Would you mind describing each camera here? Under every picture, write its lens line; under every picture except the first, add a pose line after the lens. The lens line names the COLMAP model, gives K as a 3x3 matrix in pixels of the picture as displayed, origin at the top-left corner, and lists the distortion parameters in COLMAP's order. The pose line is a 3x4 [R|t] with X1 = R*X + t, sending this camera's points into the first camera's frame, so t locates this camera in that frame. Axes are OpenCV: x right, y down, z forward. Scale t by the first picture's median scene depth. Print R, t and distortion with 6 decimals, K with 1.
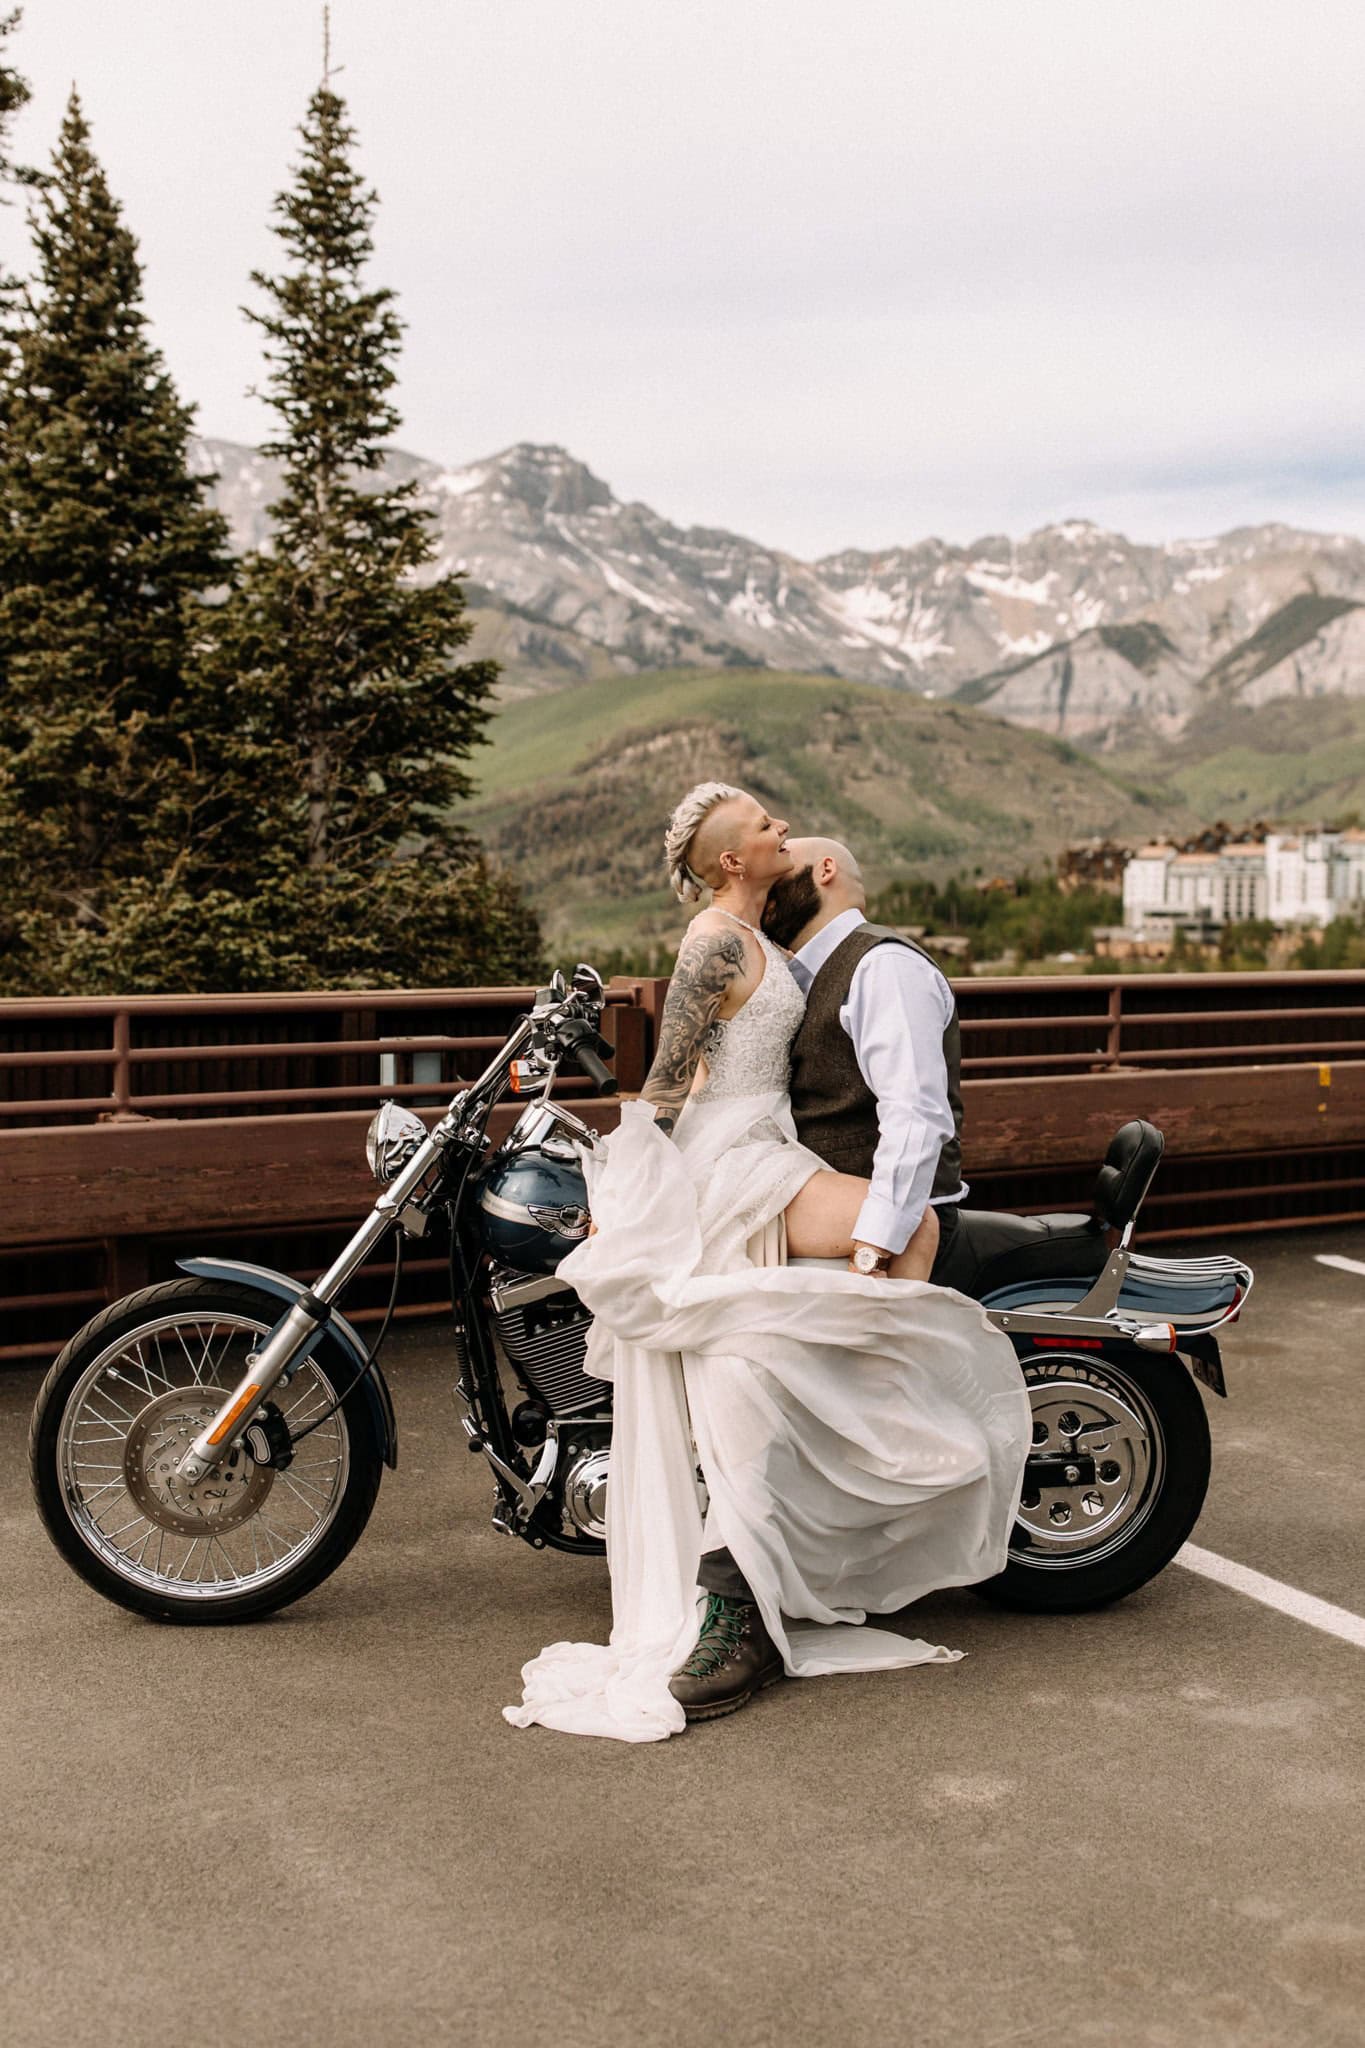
lens RADIAL K [[2200.7, 0, 749.1], [0, 2200.7, 921.5], [0, 0, 1]] dist [0.015555, -0.013682]
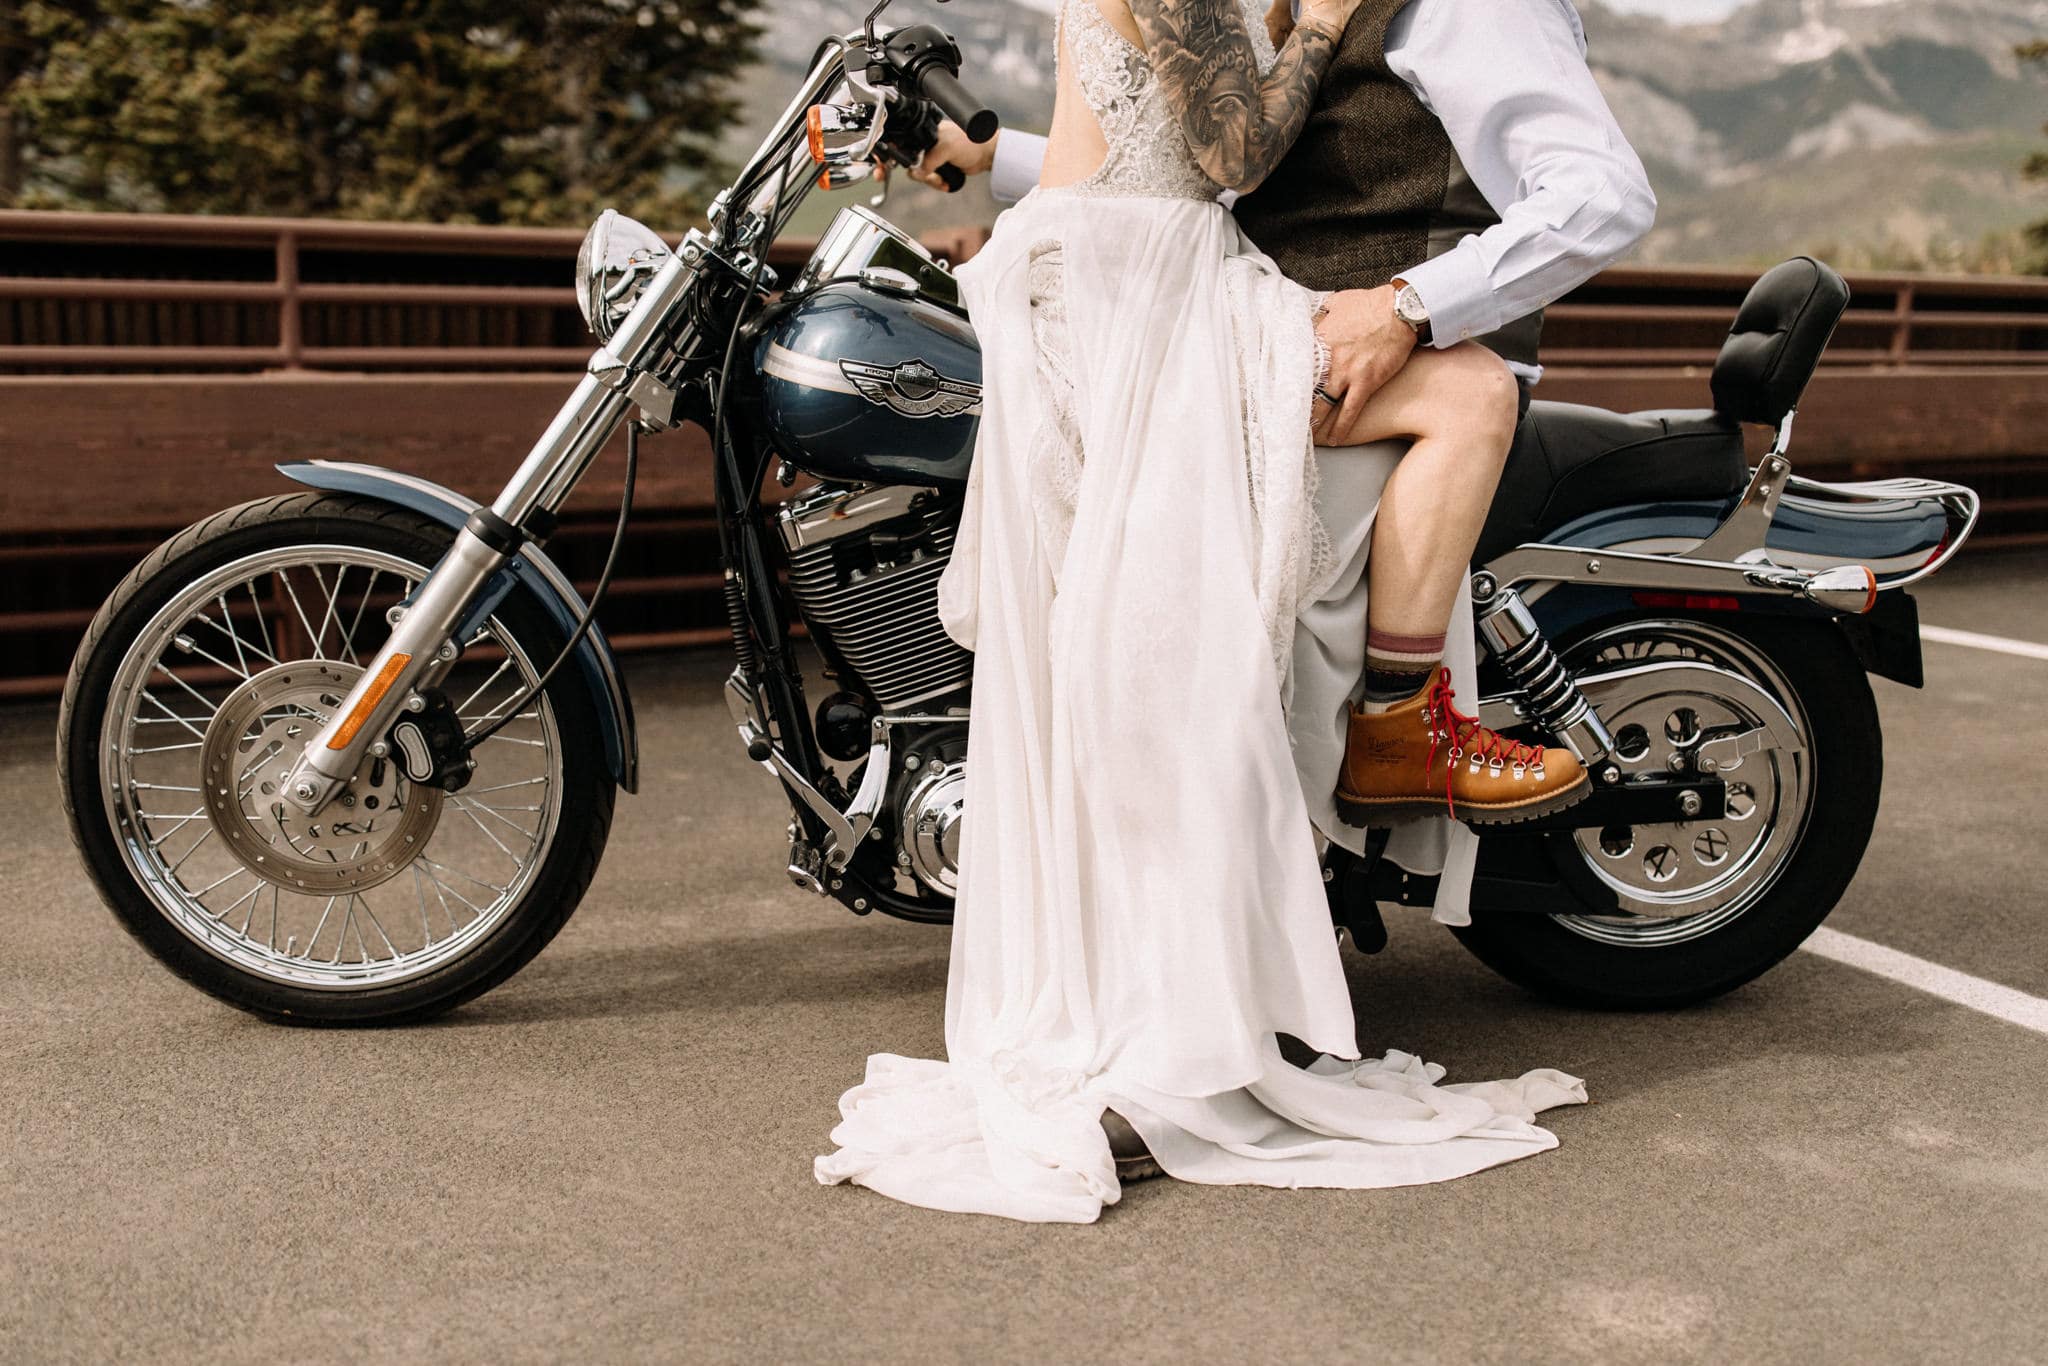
lens RADIAL K [[1907.7, 0, 997.0], [0, 1907.7, 683.8], [0, 0, 1]] dist [0.008664, -0.014683]
pose [[0.999999, 0.000825, 0.000682, -0.055639], [-0.000914, 0.989908, 0.141708, 0.137871], [-0.000558, -0.141708, 0.989908, 0.453630]]
